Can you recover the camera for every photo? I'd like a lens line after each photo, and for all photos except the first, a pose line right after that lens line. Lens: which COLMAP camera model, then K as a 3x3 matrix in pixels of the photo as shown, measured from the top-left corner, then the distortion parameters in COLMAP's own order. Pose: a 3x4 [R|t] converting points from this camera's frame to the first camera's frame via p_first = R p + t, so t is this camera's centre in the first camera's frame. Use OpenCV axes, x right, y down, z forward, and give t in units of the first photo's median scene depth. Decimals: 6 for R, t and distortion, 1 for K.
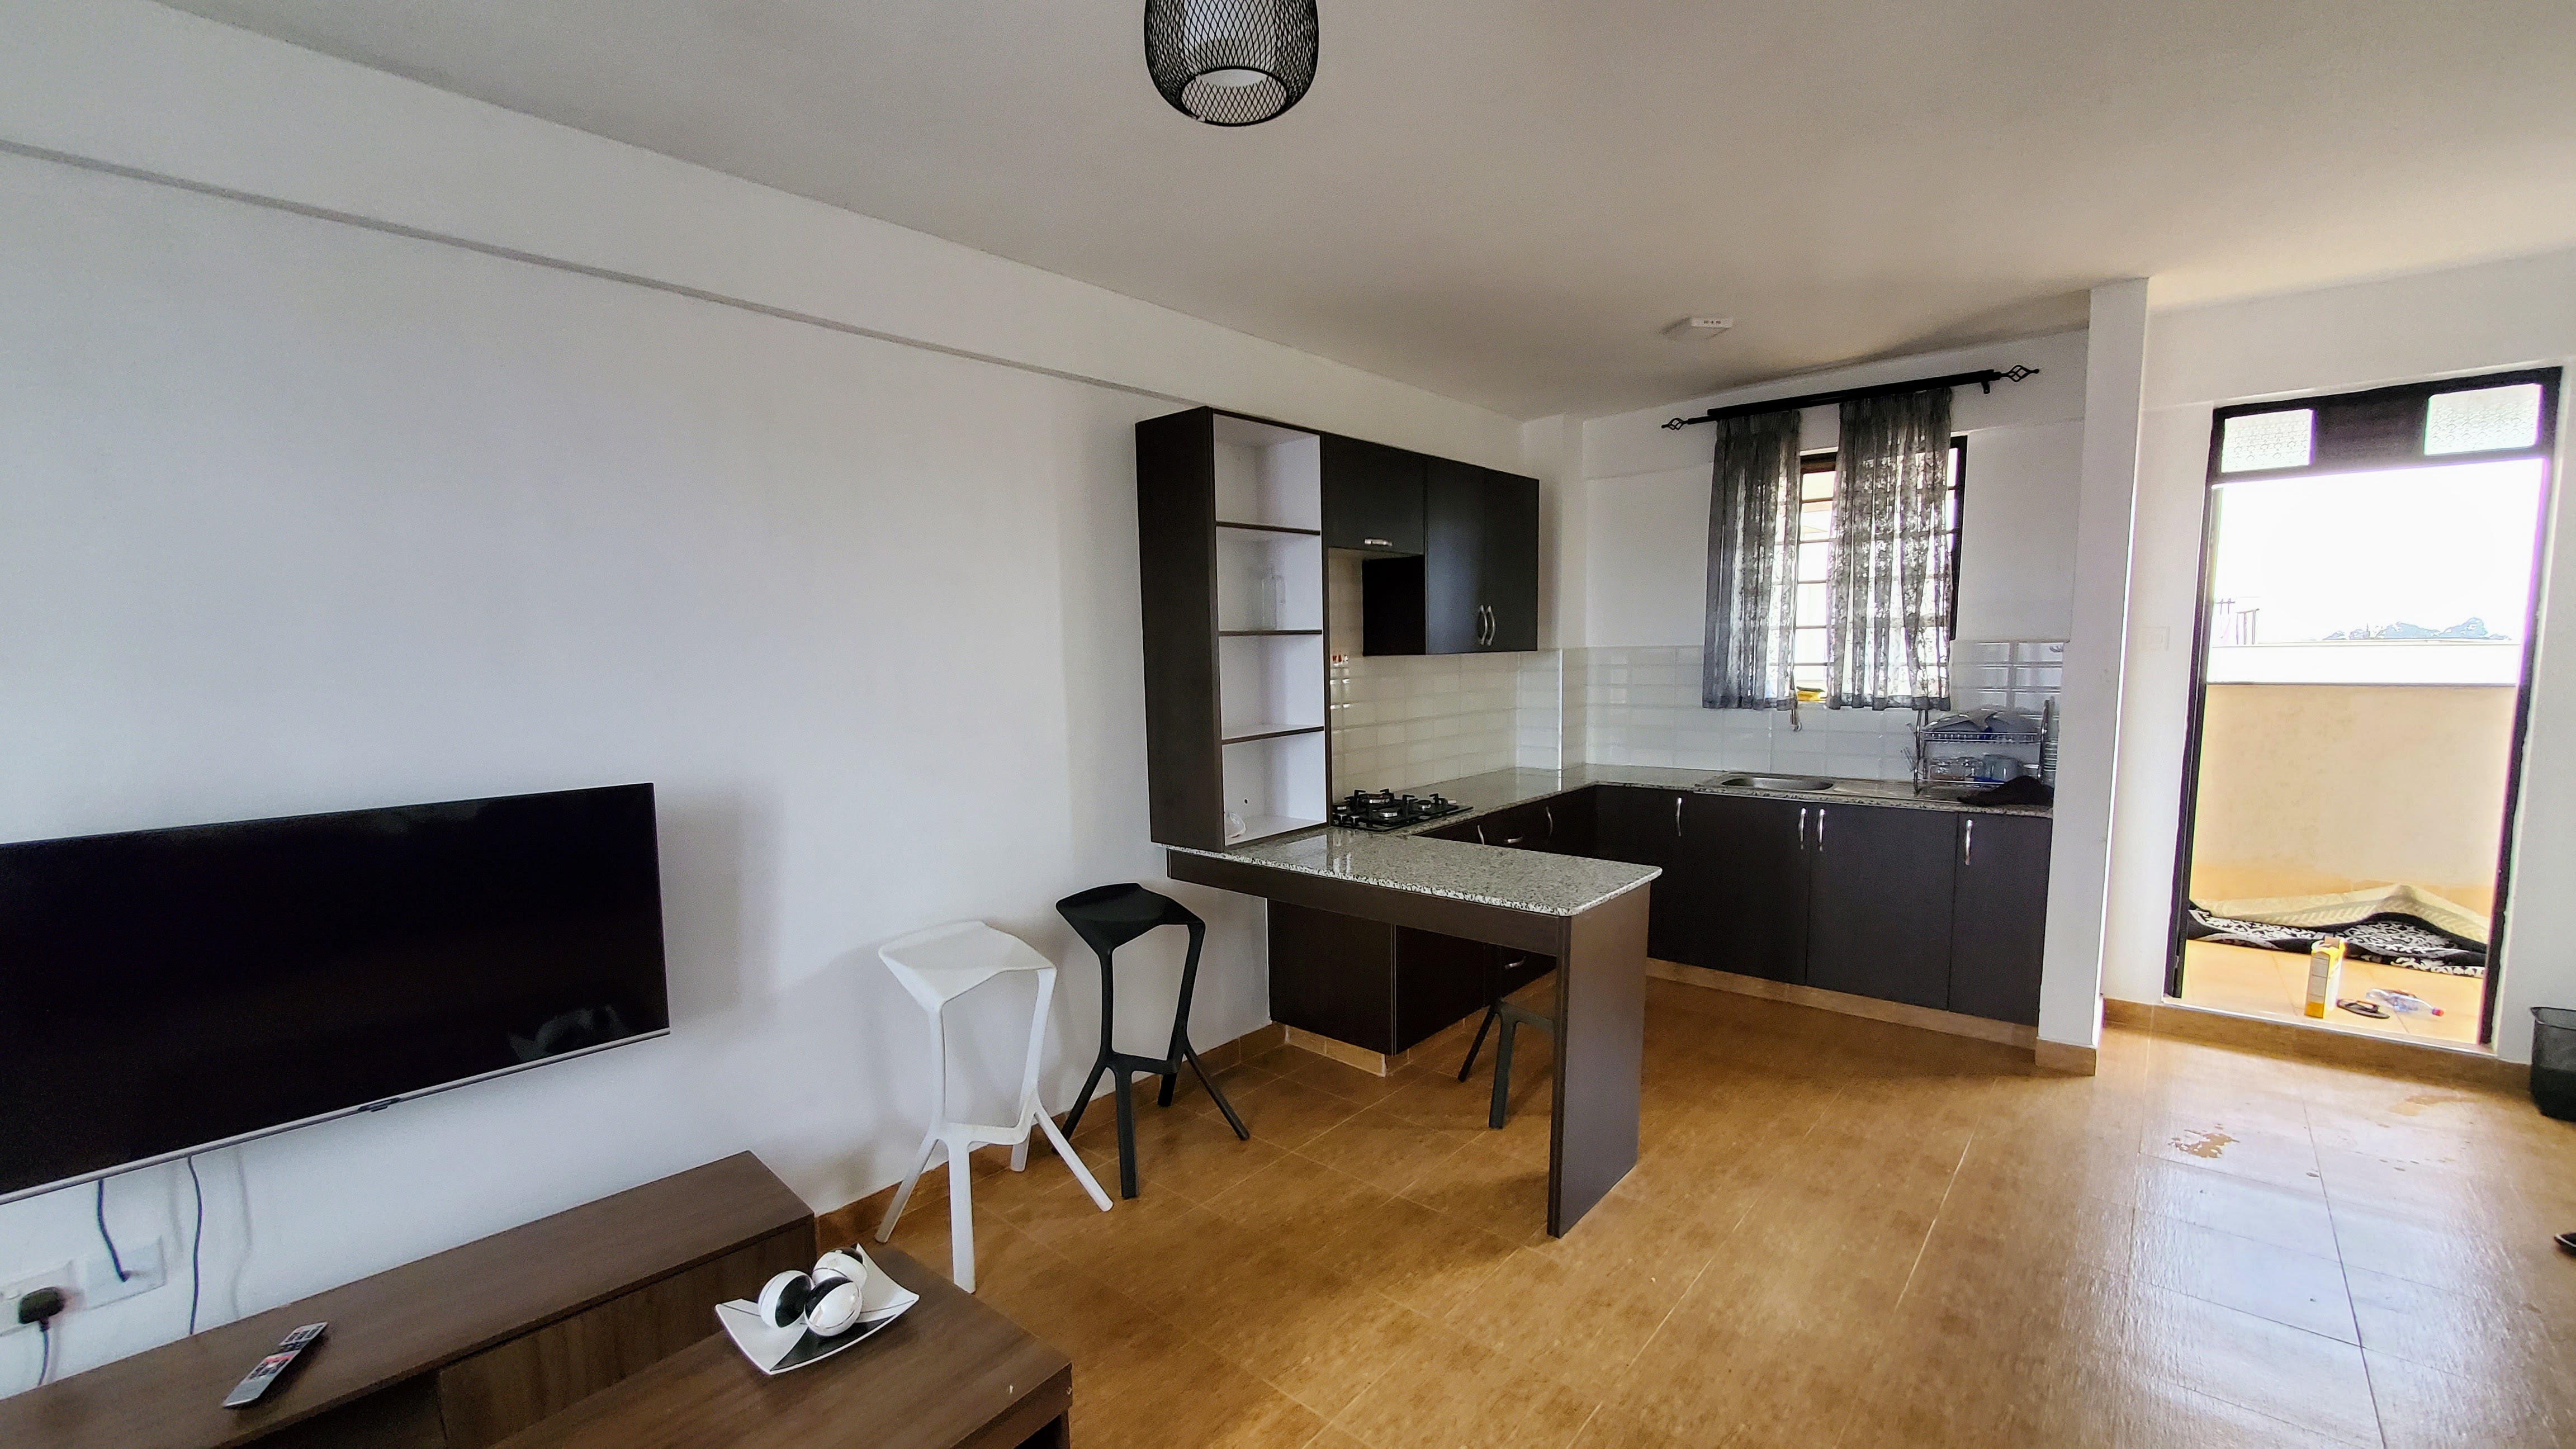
lens RADIAL K [[1026.1, 0, 1282.9], [0, 1026.1, 745.0], [0, 0, 1]] dist [0.000881, 0.000208]
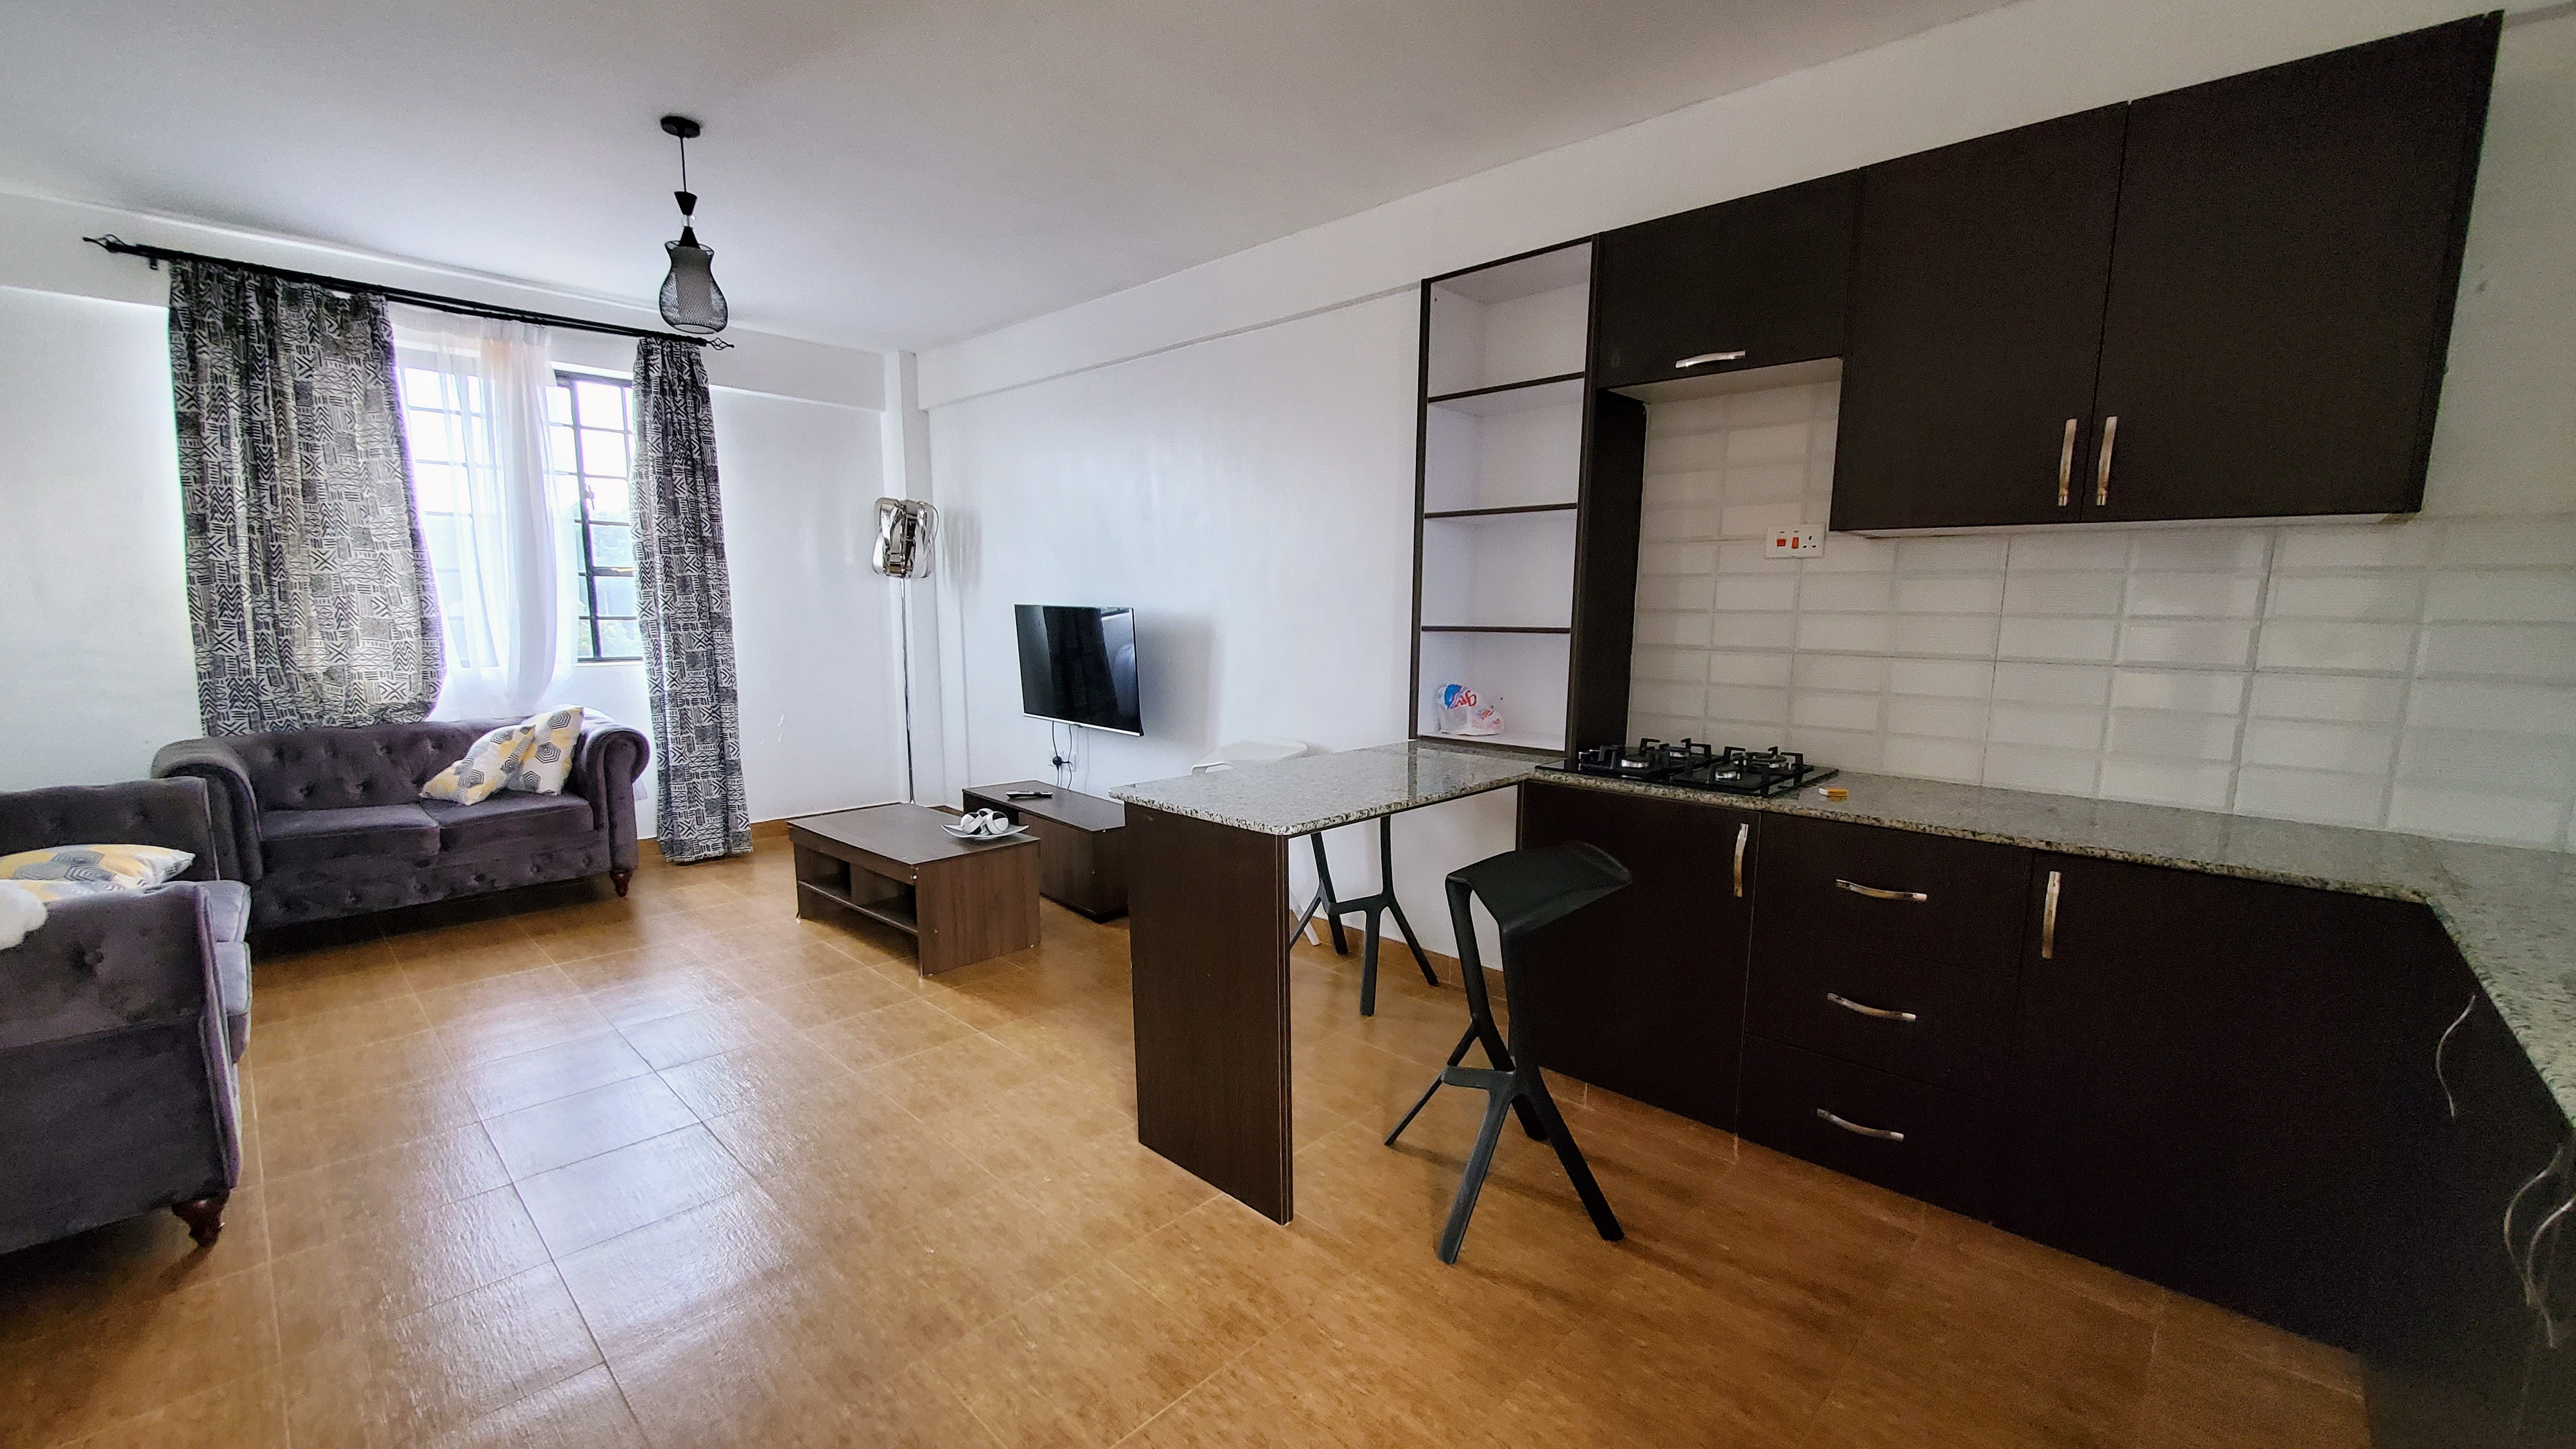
lens RADIAL K [[1026.1, 0, 1282.9], [0, 1026.1, 745.0], [0, 0, 1]] dist [0.000881, 0.000208]
pose [[-0.059703, 0.133544, -0.989243, 0.859579], [-0.112400, 0.983809, 0.139594, -0.014437], [0.991868, 0.119525, -0.043726, 0.851924]]
